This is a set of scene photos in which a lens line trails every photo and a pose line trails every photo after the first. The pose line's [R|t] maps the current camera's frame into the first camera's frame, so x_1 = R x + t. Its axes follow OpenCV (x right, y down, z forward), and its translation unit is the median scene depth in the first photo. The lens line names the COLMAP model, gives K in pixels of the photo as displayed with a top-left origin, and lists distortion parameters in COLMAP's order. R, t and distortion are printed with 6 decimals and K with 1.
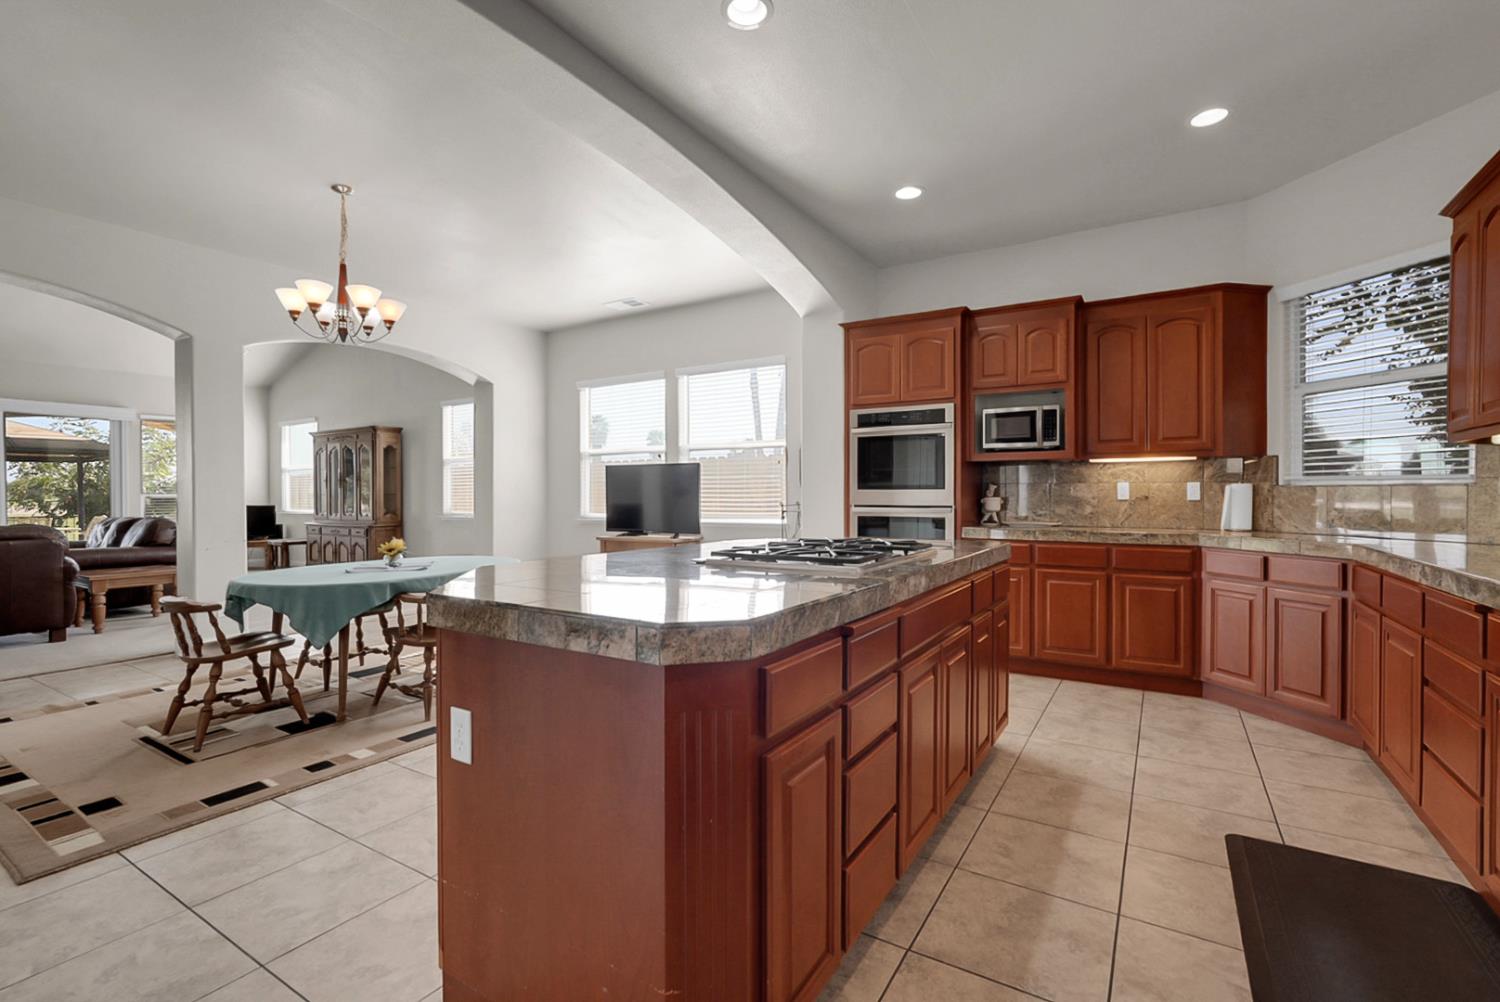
lens RADIAL K [[668.9, 0, 724.3], [0, 668.9, 498.4], [0, 0, 1]] dist [0.021839, 0.000320]
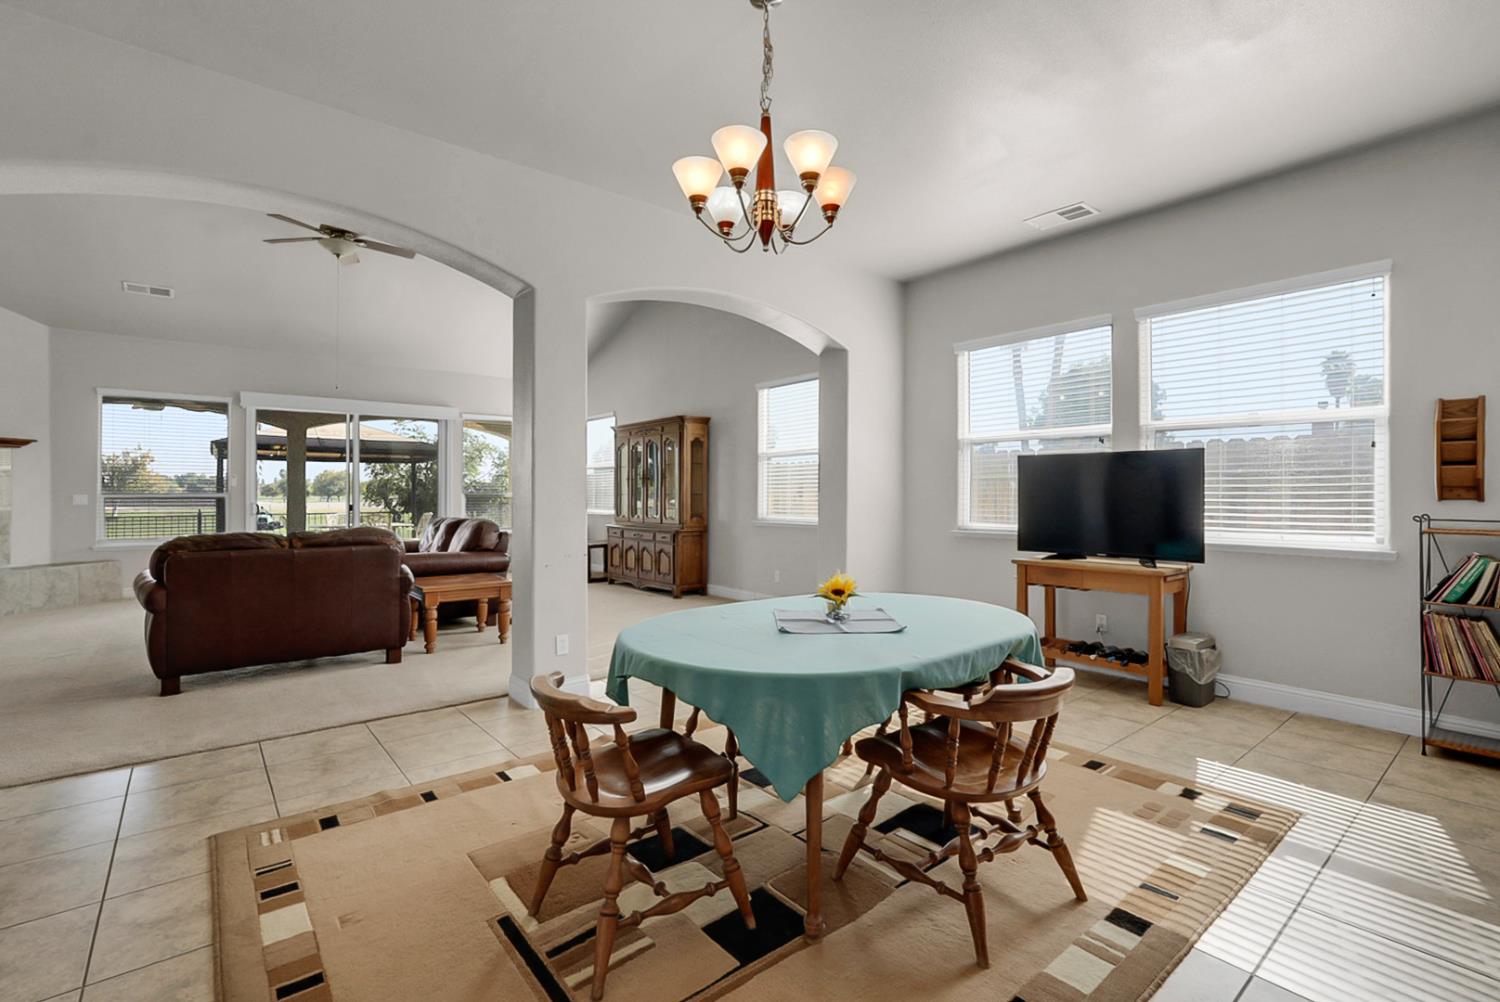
lens RADIAL K [[675.4, 0, 747.6], [0, 675.4, 493.0], [0, 0, 1]] dist [0.002266, 0.000172]
pose [[0.956420, 0.006023, -0.291932, -0.241690], [-0.008649, 0.999933, -0.007705, -0.002512], [0.291866, 0.009894, 0.956408, 0.251462]]
